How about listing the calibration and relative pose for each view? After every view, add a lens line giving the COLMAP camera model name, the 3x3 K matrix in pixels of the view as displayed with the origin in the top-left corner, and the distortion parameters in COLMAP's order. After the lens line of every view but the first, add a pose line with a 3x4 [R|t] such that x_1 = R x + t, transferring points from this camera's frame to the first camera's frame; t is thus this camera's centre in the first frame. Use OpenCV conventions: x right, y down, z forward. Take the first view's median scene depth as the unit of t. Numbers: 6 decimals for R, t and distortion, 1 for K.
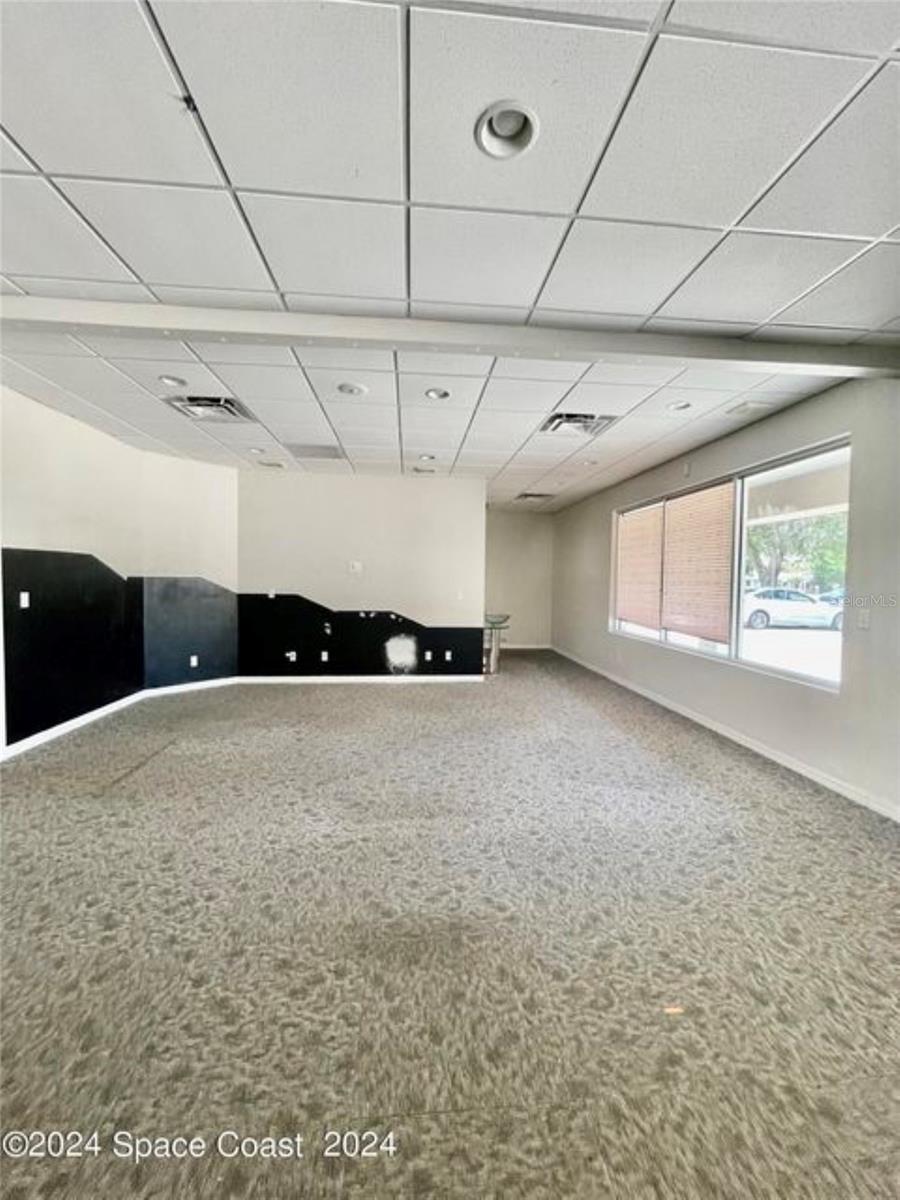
lens RADIAL K [[484.0, 0, 451.0], [0, 484.0, 595.0], [0, 0, 1]] dist [-0.003933, 0.001299]
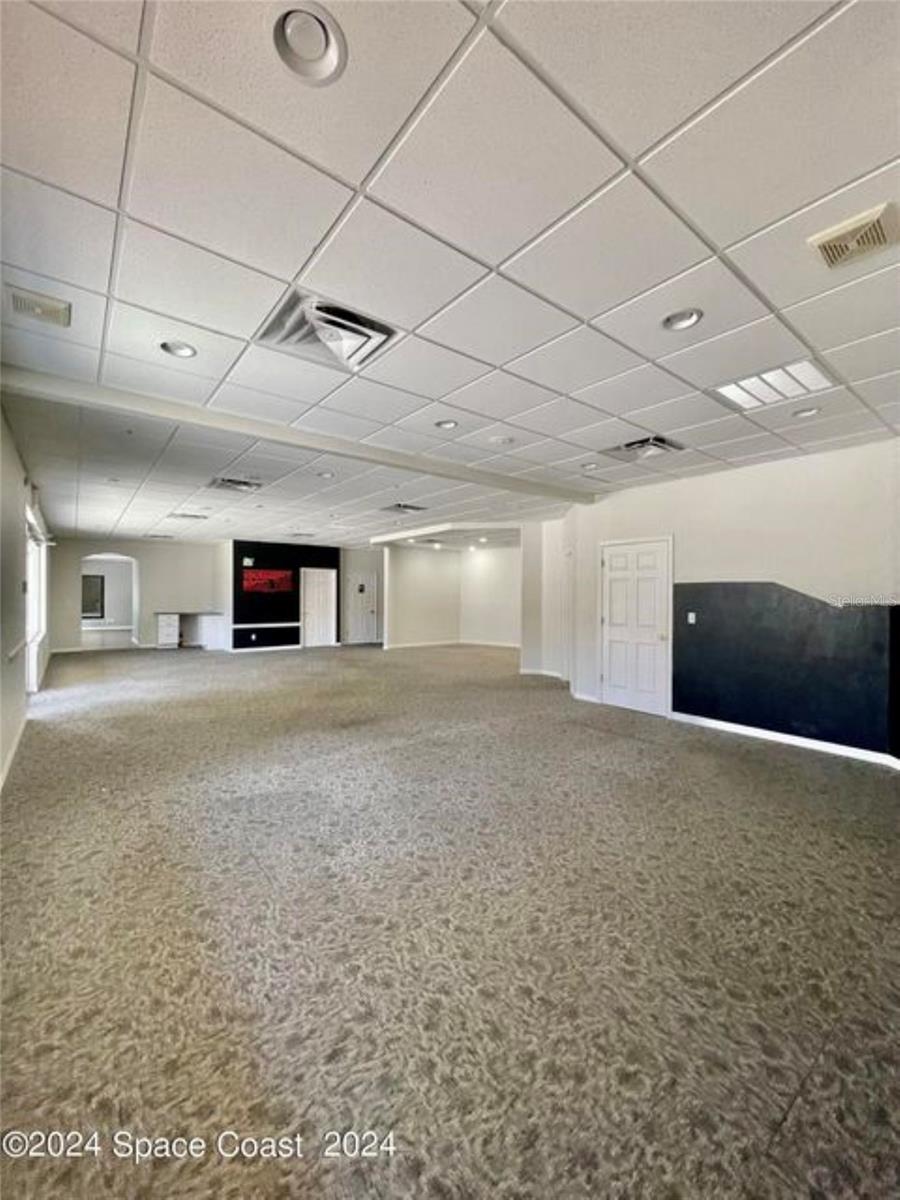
lens RADIAL K [[484.0, 0, 445.6], [0, 484.0, 596.6], [0, 0, 1]] dist [-0.003933, 0.001299]
pose [[-0.841474, -0.020737, -0.539899, 0.503723], [-0.038790, 0.999003, 0.022088, -0.056479], [0.538903, 0.039529, -0.841440, 1.782145]]
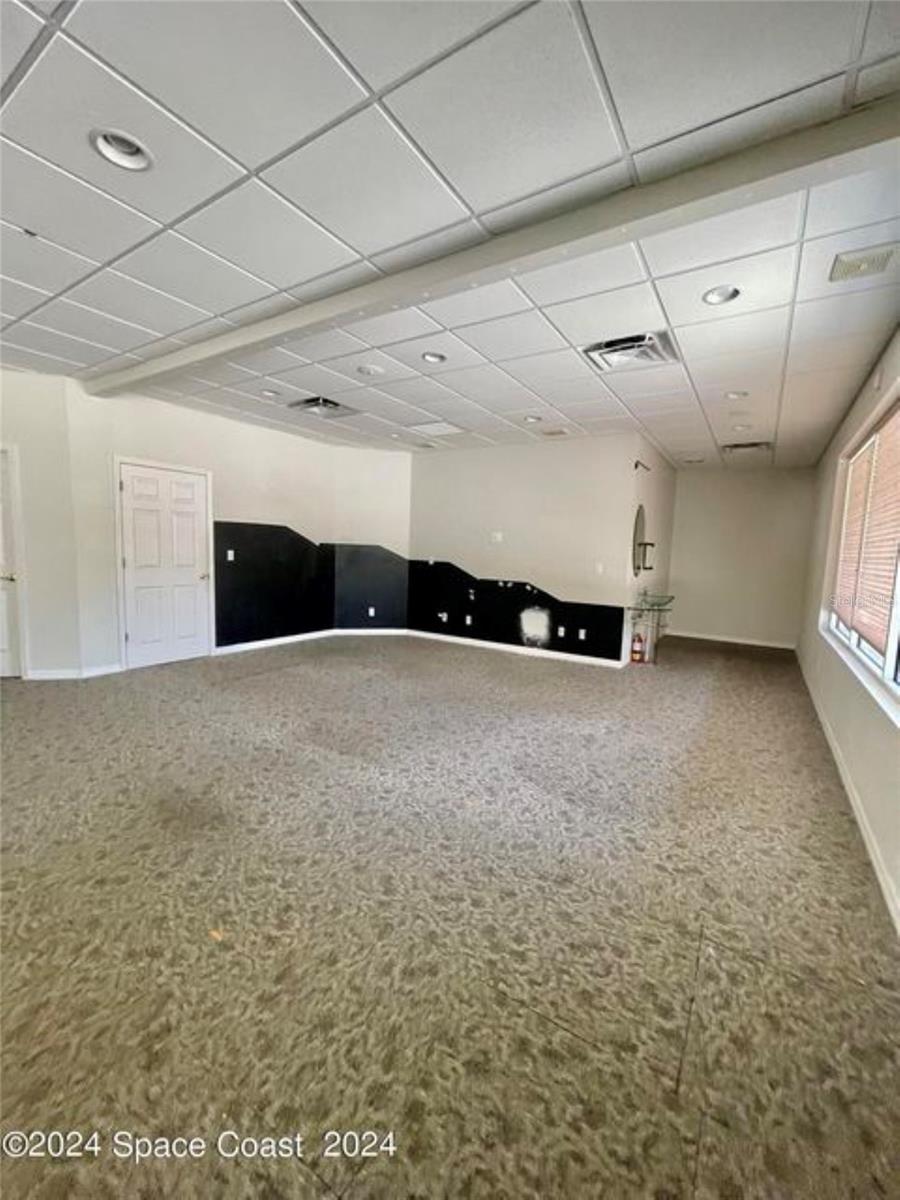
lens RADIAL K [[484.0, 0, 451.0], [0, 484.0, 597.6], [0, 0, 1]] dist [-0.003933, 0.001299]
pose [[0.791658, 0.076340, -0.606177, 0.600355], [-0.044719, 0.996742, 0.067124, 0.008962], [0.609326, -0.026032, 0.792492, 0.201619]]
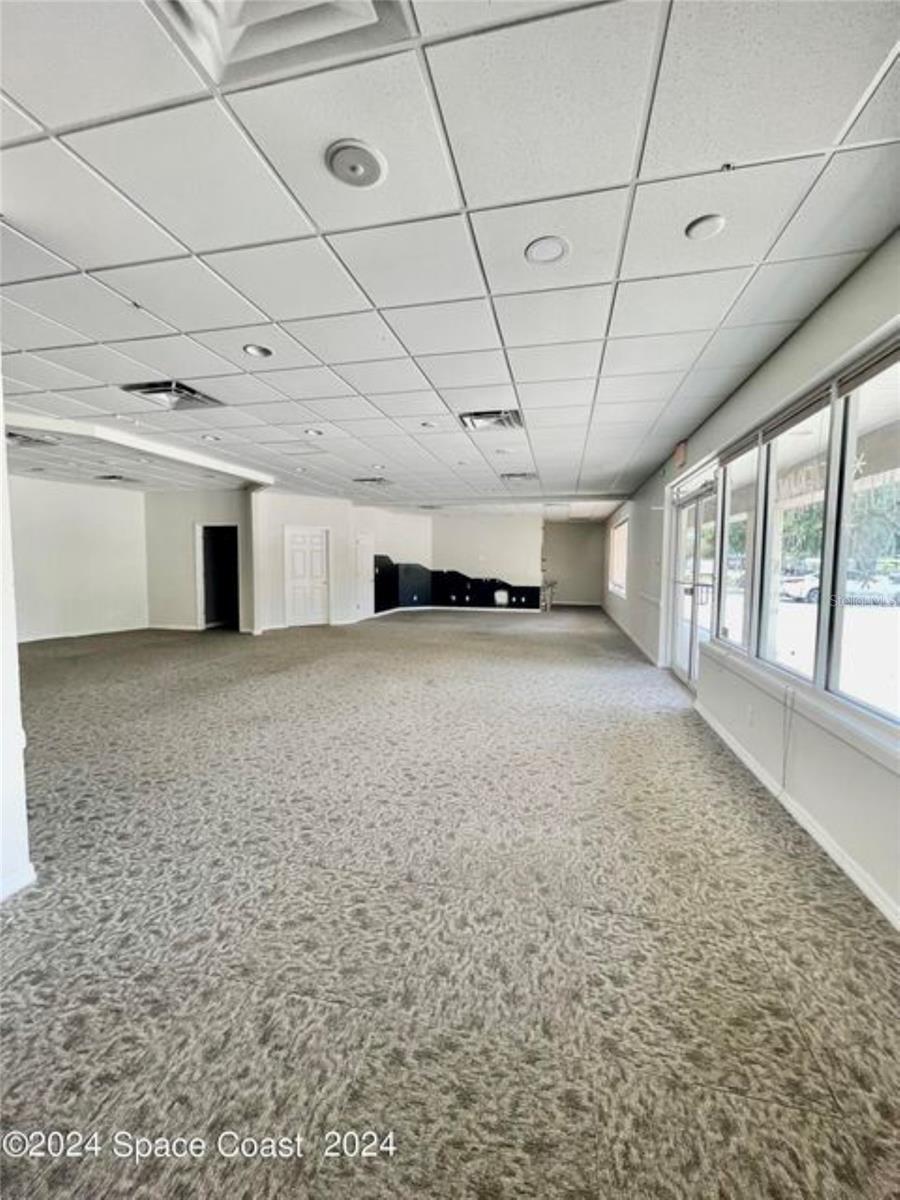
lens RADIAL K [[484.0, 0, 462.7], [0, 484.0, 599.8], [0, 0, 1]] dist [-0.003933, 0.001299]
pose [[0.951633, 0.017071, -0.306763, 0.679811], [-0.003174, 0.998948, 0.045744, 0.050057], [0.307222, -0.042558, 0.950686, -1.915564]]
